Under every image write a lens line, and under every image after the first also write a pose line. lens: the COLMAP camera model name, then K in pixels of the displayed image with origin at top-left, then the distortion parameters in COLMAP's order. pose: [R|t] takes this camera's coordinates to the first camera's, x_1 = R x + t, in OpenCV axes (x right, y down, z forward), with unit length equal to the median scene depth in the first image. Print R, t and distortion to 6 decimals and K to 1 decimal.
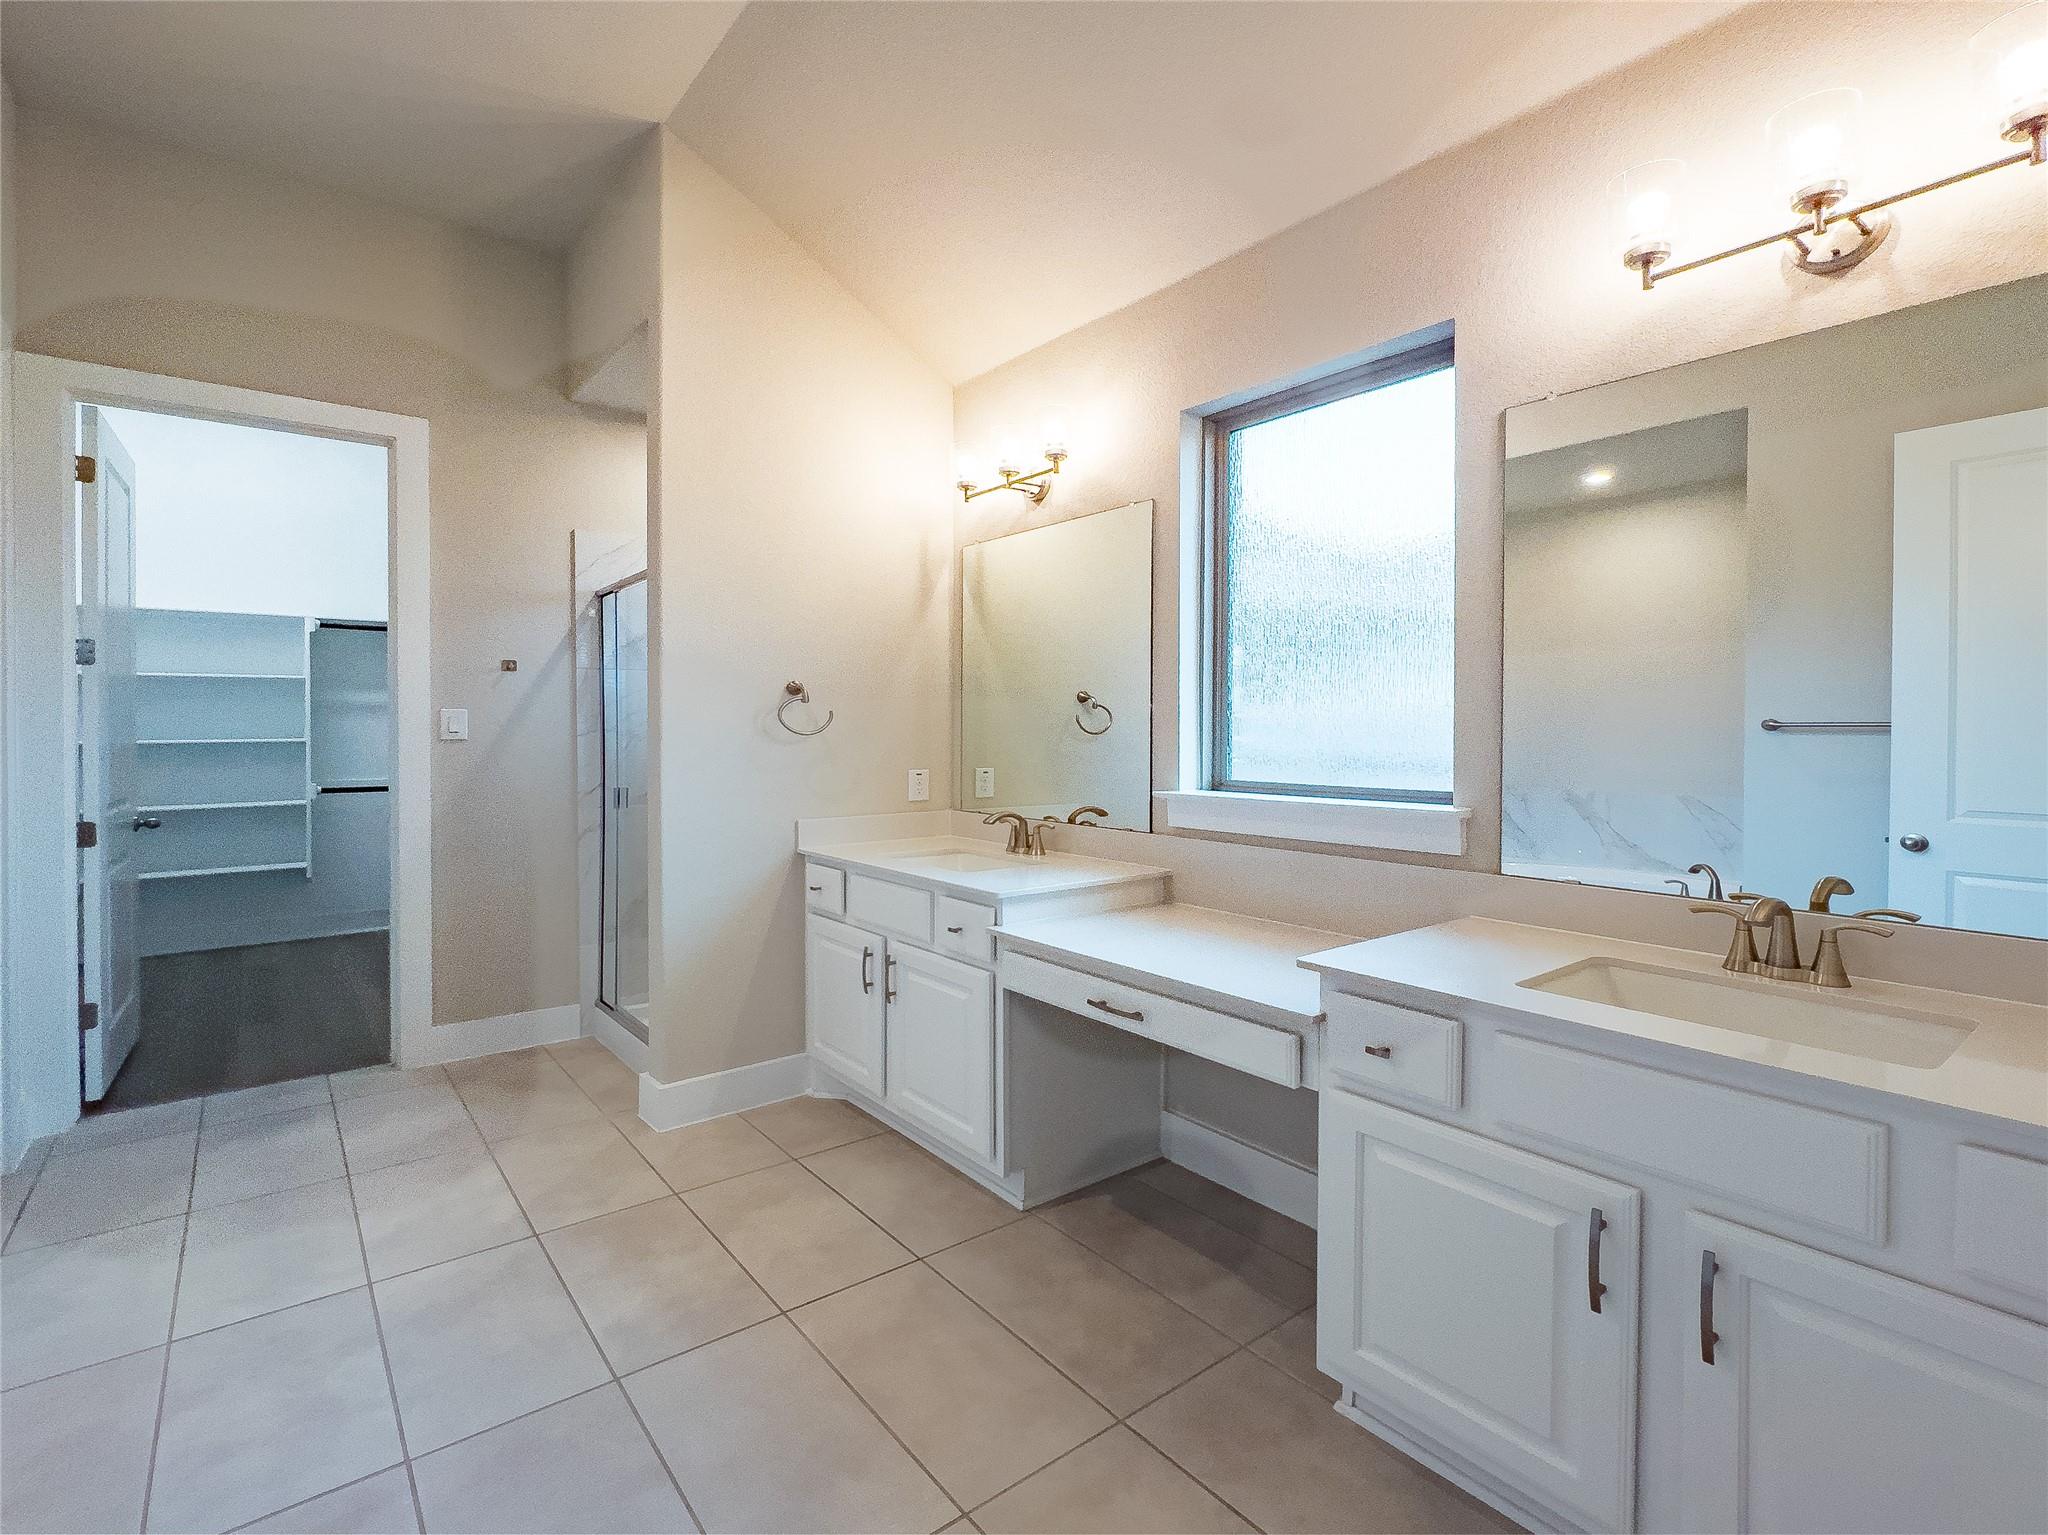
lens RADIAL K [[972.8, 0, 1014.9], [0, 972.8, 768.7], [0, 0, 1]] dist [-0.000168, 0.000148]
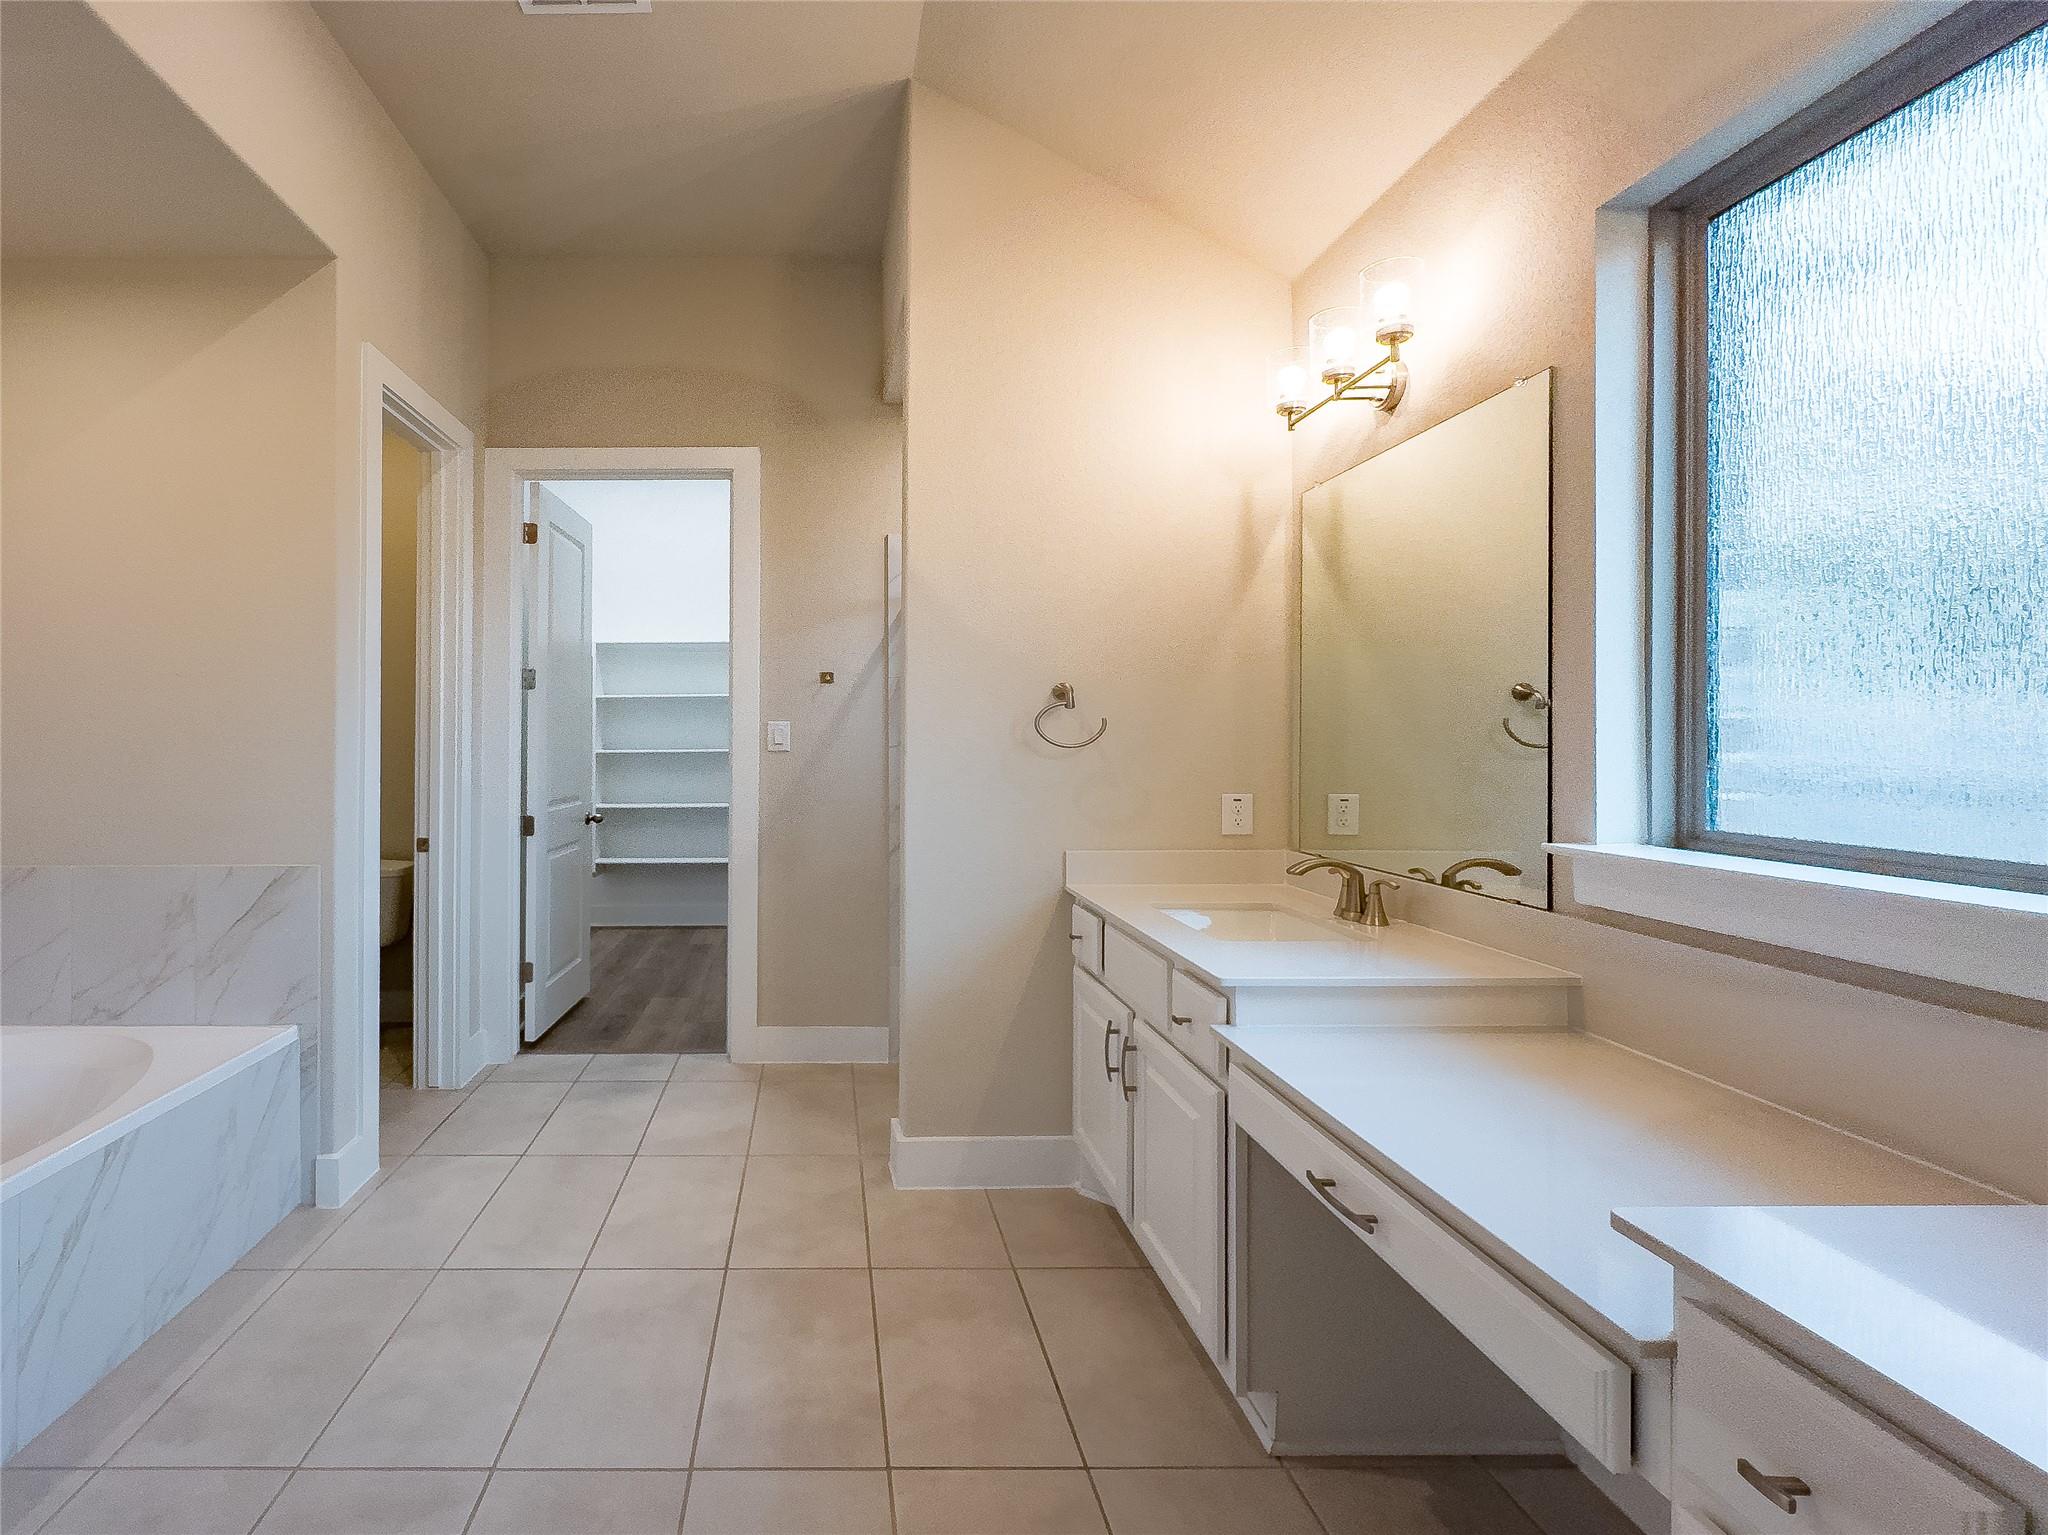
lens RADIAL K [[995.0, 0, 1063.0], [0, 995.0, 751.9], [0, 0, 1]] dist [-0.001066, -0.000065]
pose [[0.789435, 0.007532, -0.613789, 0.299017], [-0.022833, 0.999593, -0.017101, -0.016903], [0.613410, 0.027515, 0.789285, 0.337442]]
